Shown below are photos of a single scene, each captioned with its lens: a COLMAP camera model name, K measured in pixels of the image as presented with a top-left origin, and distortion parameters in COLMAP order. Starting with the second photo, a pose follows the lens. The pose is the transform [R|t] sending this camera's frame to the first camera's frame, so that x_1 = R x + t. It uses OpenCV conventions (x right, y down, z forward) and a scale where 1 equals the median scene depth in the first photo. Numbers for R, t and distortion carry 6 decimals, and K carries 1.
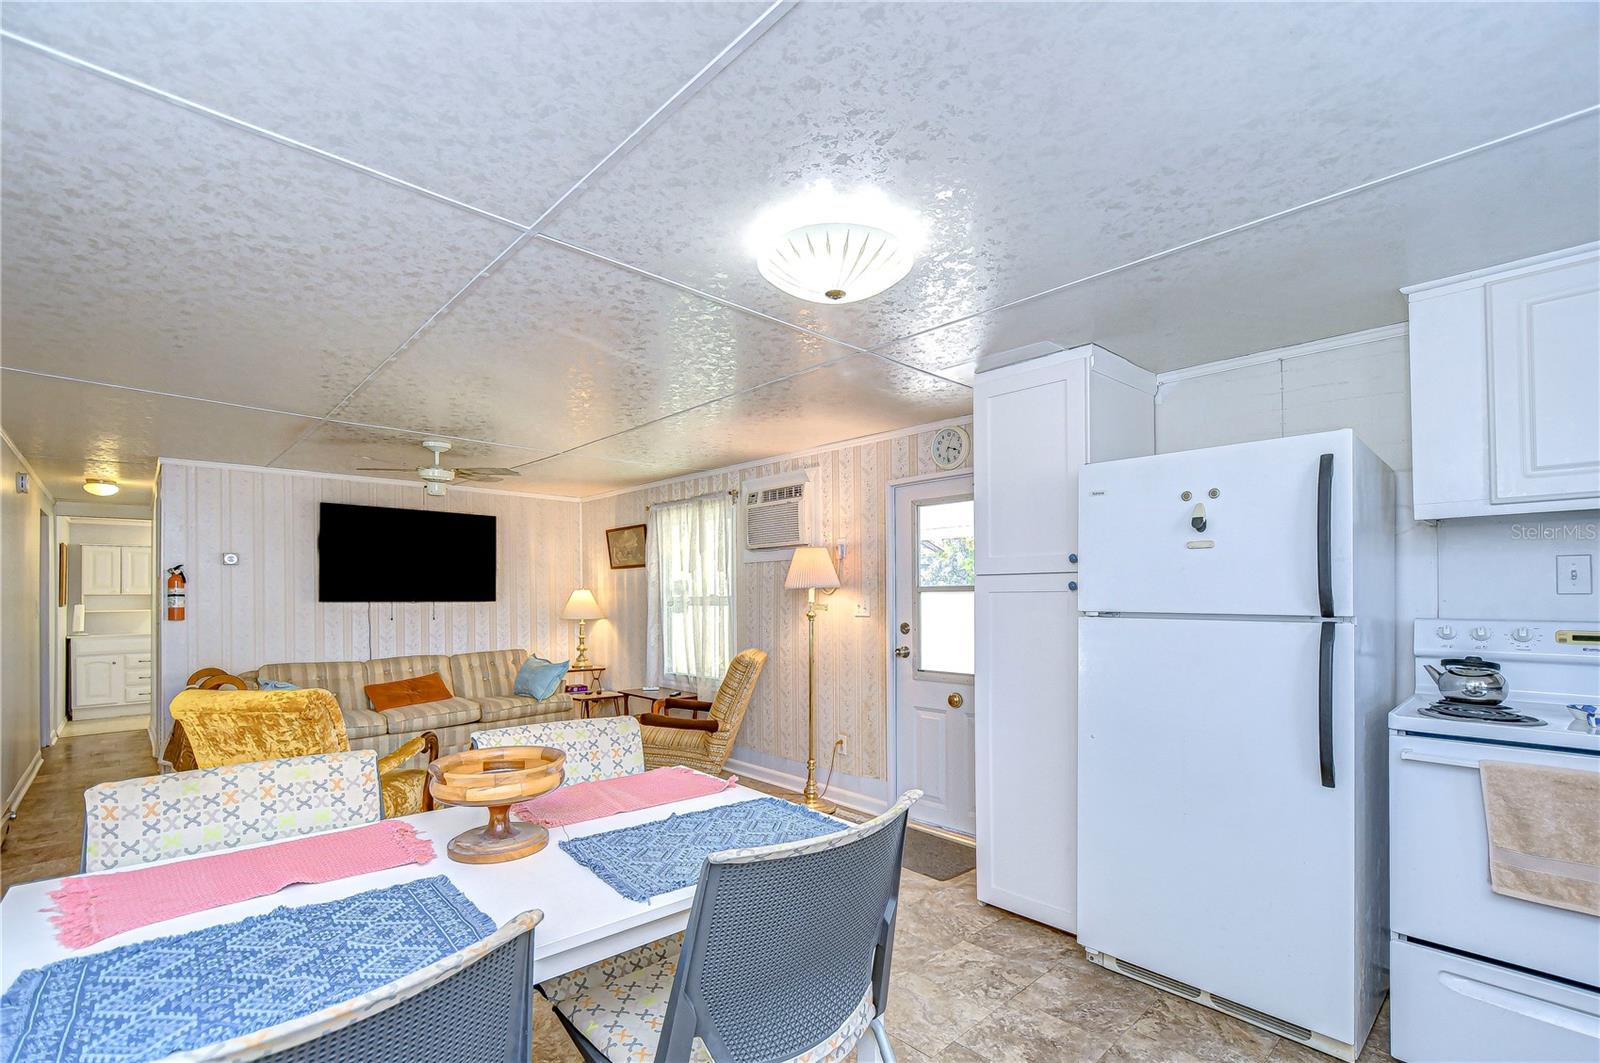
lens RADIAL K [[703.6, 0, 795.5], [0, 703.6, 583.2], [0, 0, 1]] dist [0.004267, -0.003674]
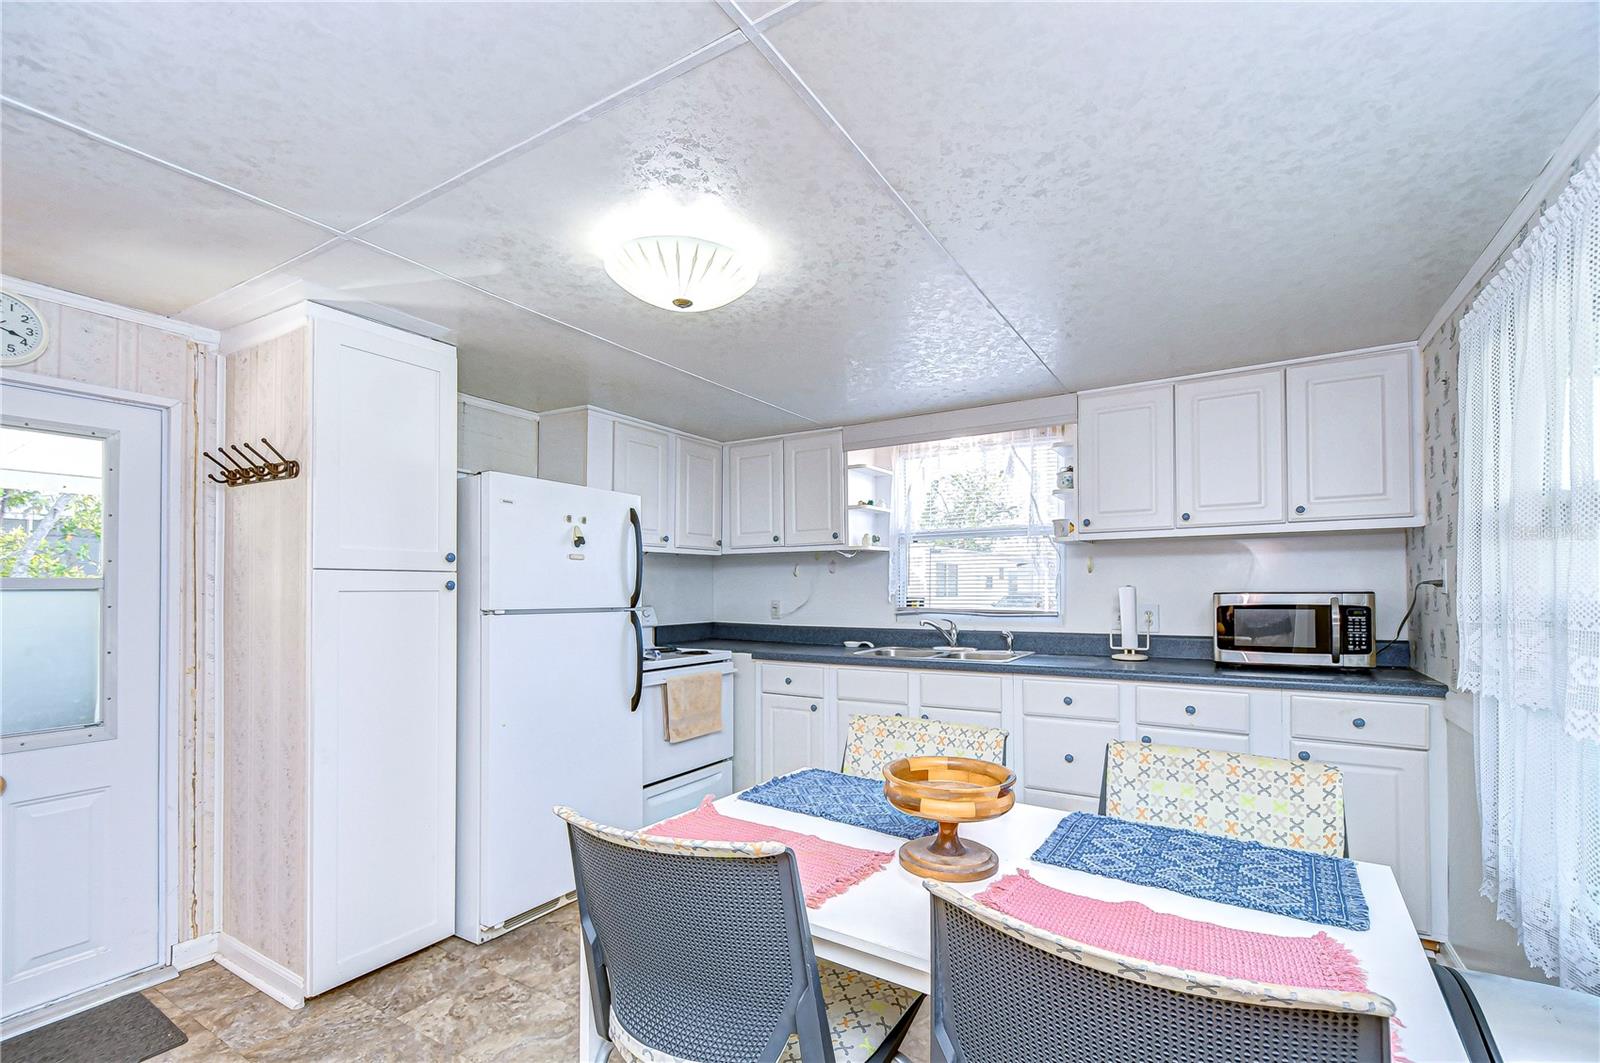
lens RADIAL K [[703.6, 0, 795.5], [0, 703.6, 586.1], [0, 0, 1]] dist [0.004267, -0.003674]
pose [[-0.256272, 0.009486, 0.966558, -0.637625], [-0.017144, 0.999750, -0.014357, 0.010269], [-0.966453, -0.020249, -0.256046, 0.733653]]
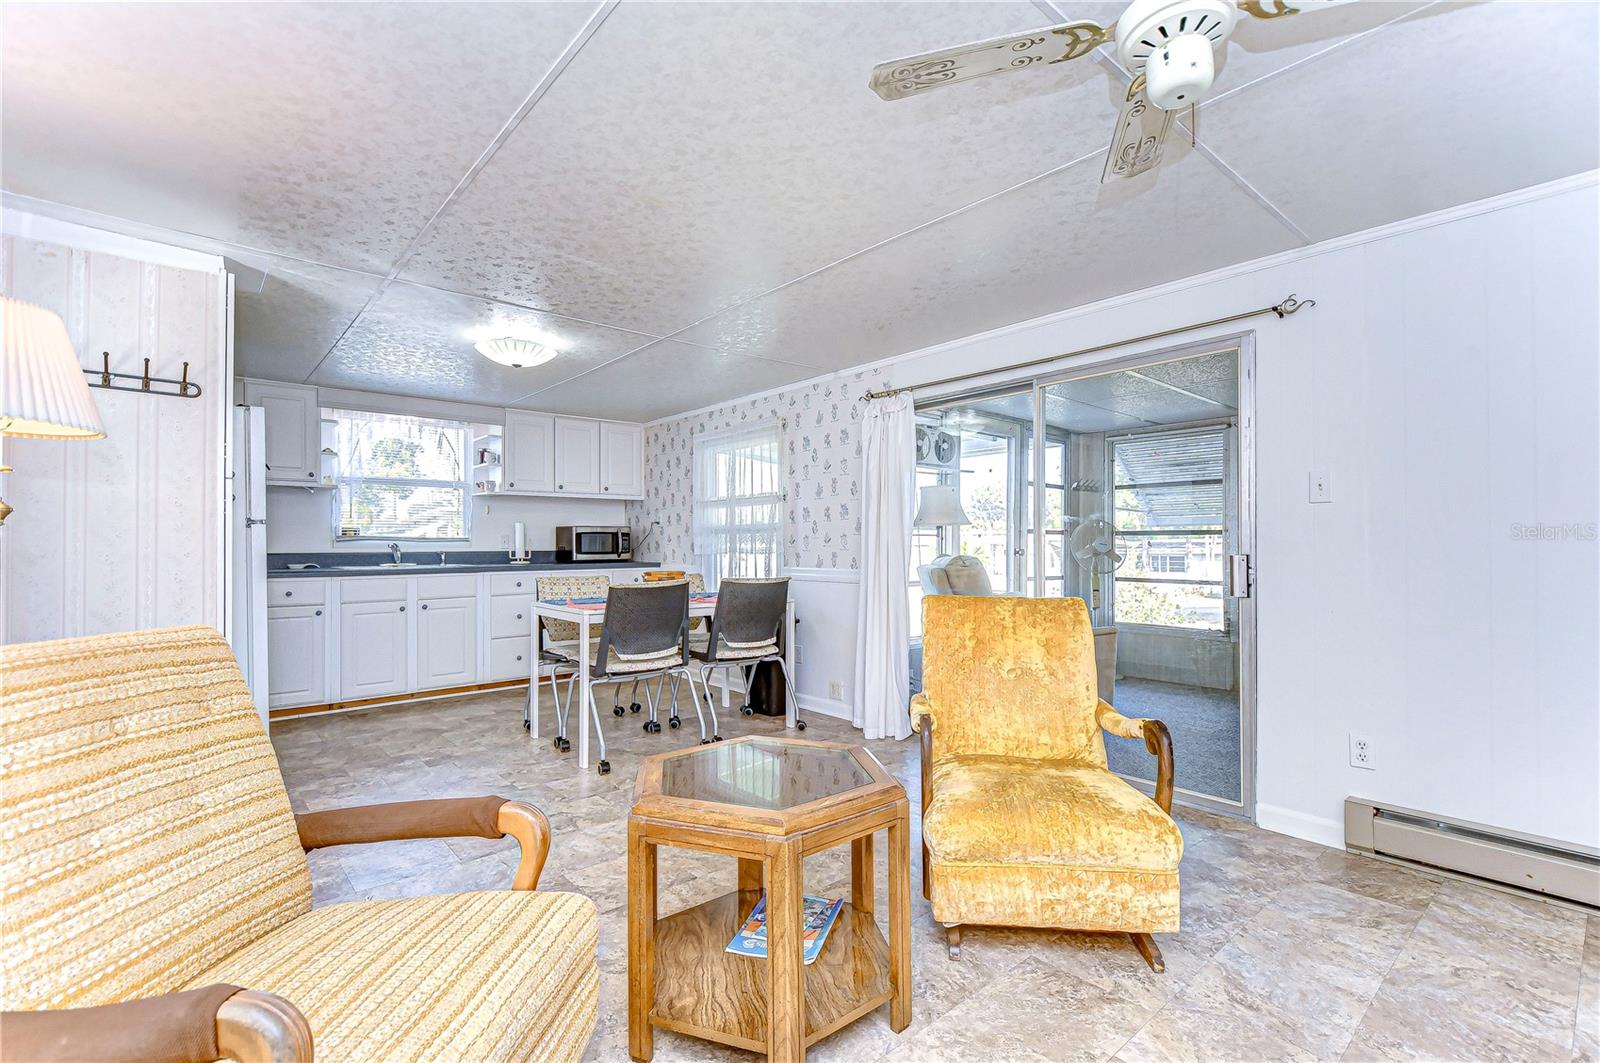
lens RADIAL K [[703.6, 0, 800.2], [0, 703.6, 540.3], [0, 0, 1]] dist [0.004267, -0.003674]
pose [[-0.999201, 0.007699, 0.039209, -0.543105], [0.006511, 0.999519, -0.030332, 0.106782], [-0.039423, -0.030052, -0.998771, 1.953029]]
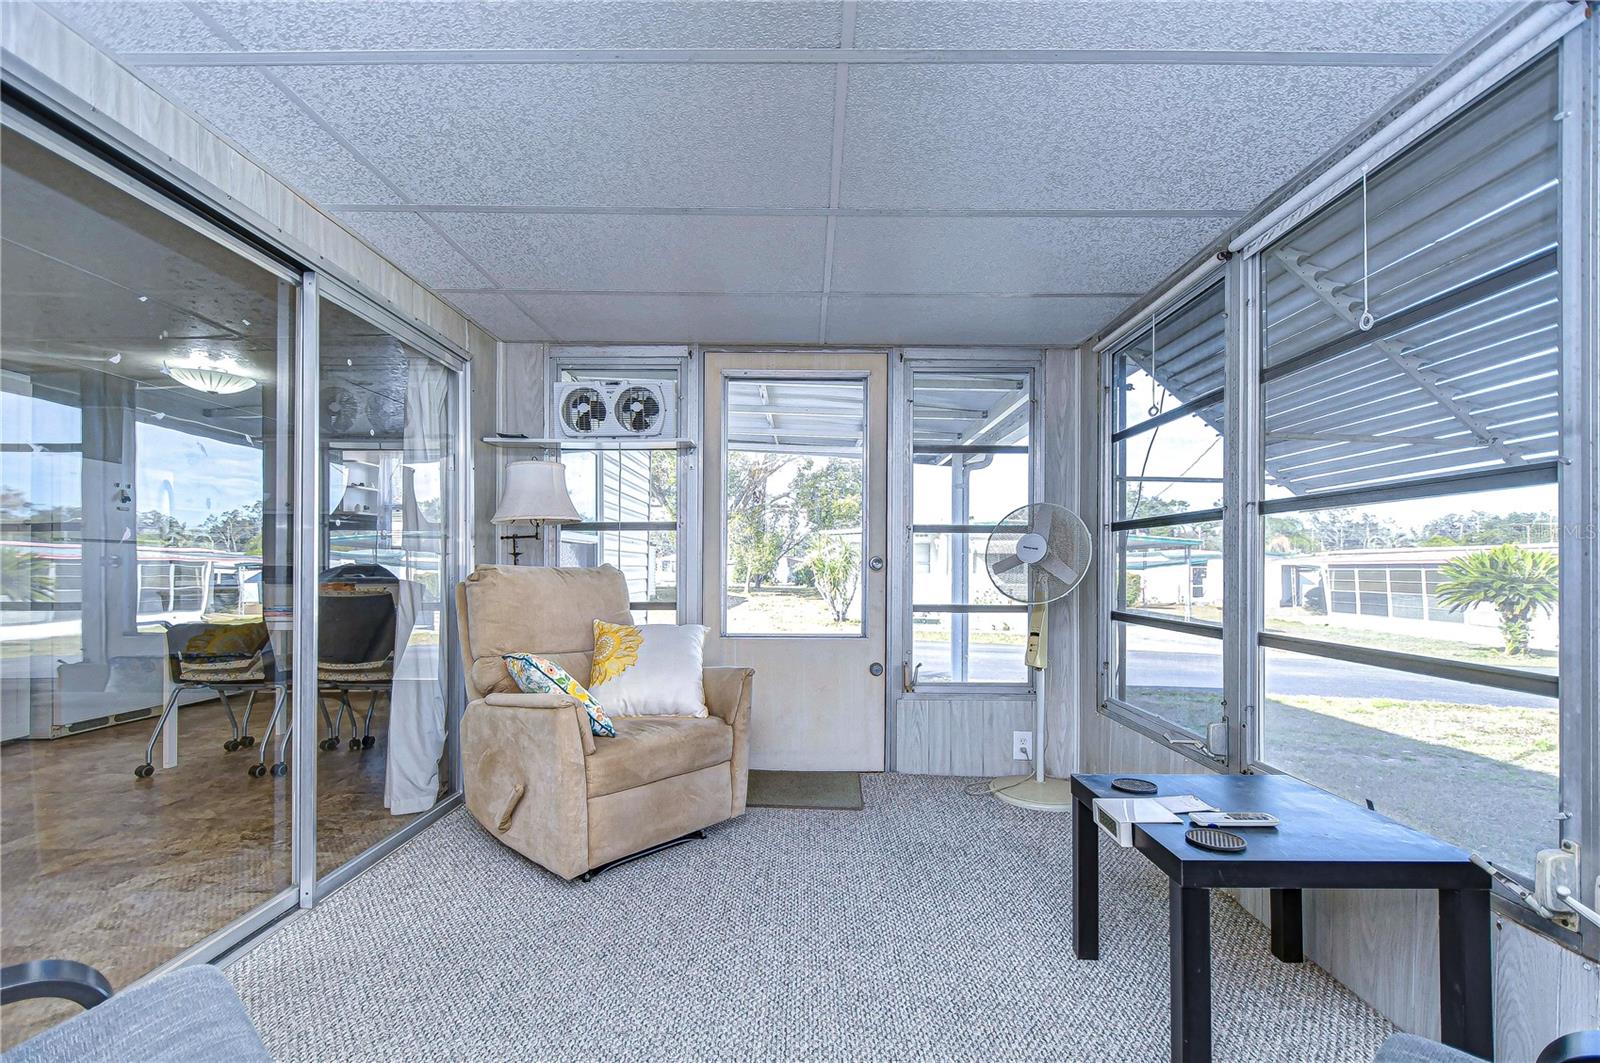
lens RADIAL K [[703.6, 0, 806.2], [0, 703.6, 571.3], [0, 0, 1]] dist [0.004267, -0.003674]
pose [[-0.730430, 0.003023, 0.682981, -1.875609], [-0.010688, 0.999817, -0.015856, 0.115169], [-0.682904, -0.018881, -0.730264, 0.891142]]
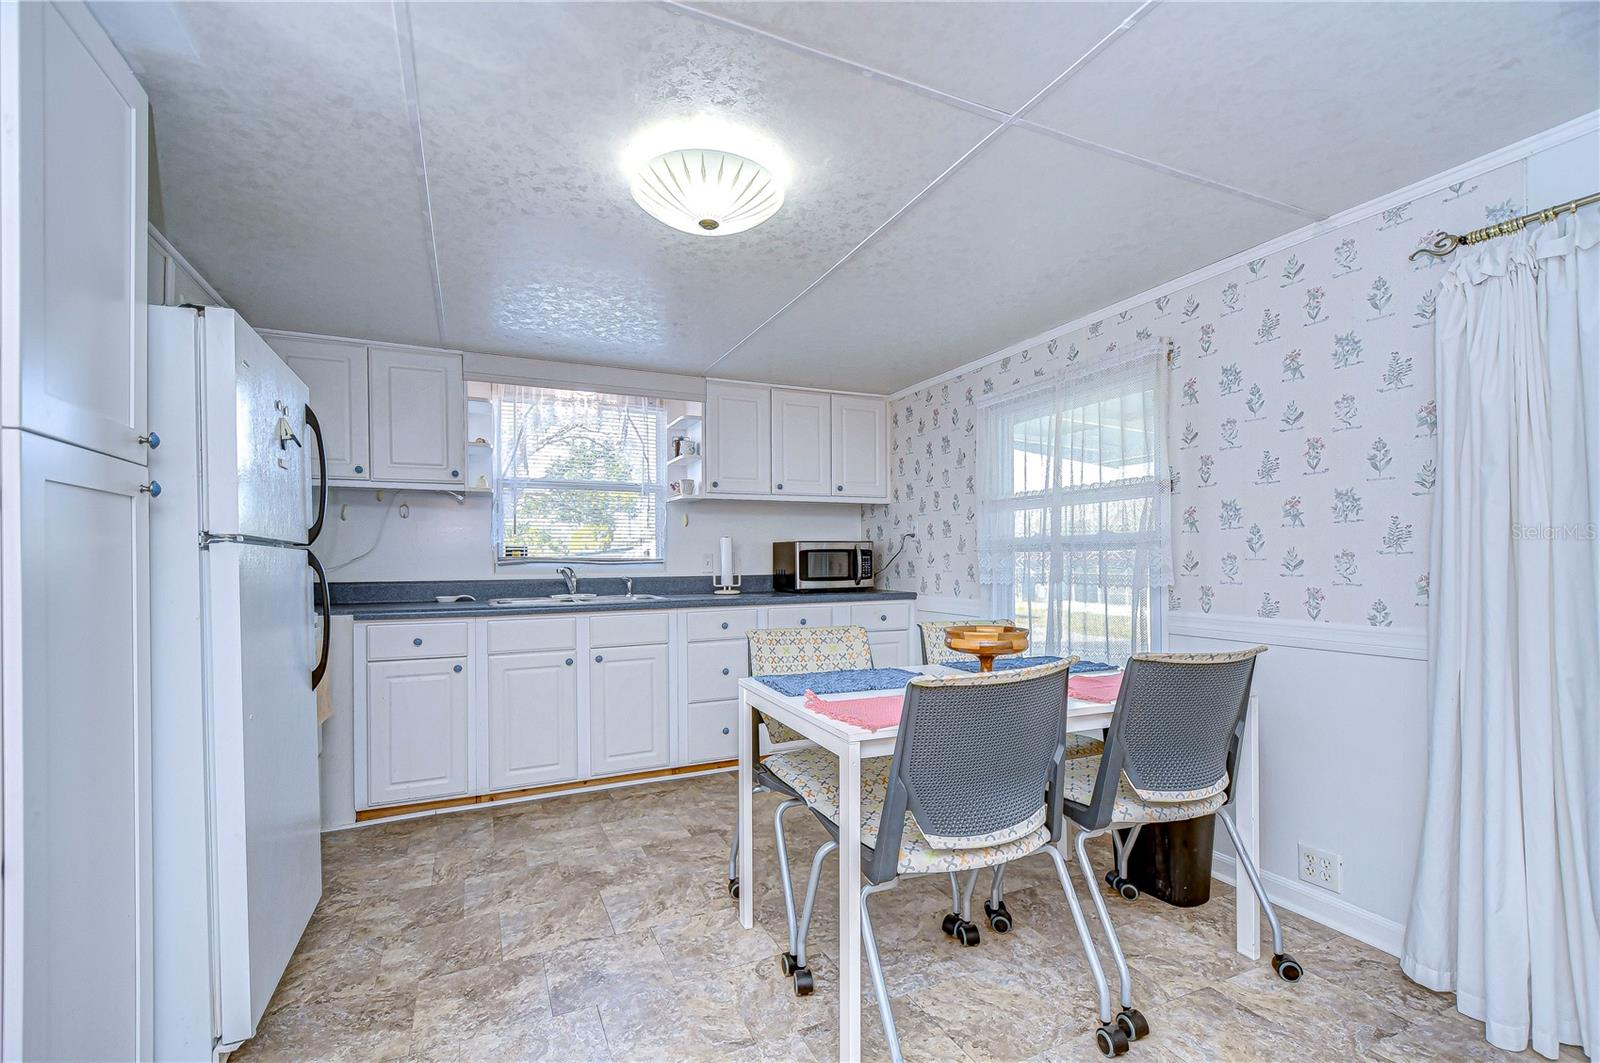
lens RADIAL K [[703.6, 0, 800.6], [0, 703.6, 560.5], [0, 0, 1]] dist [0.004267, -0.003674]
pose [[-0.948421, 0.009903, 0.316860, -0.258495], [0.002516, 0.999716, -0.023713, 0.071165], [-0.317005, -0.021692, -0.948176, 1.277179]]
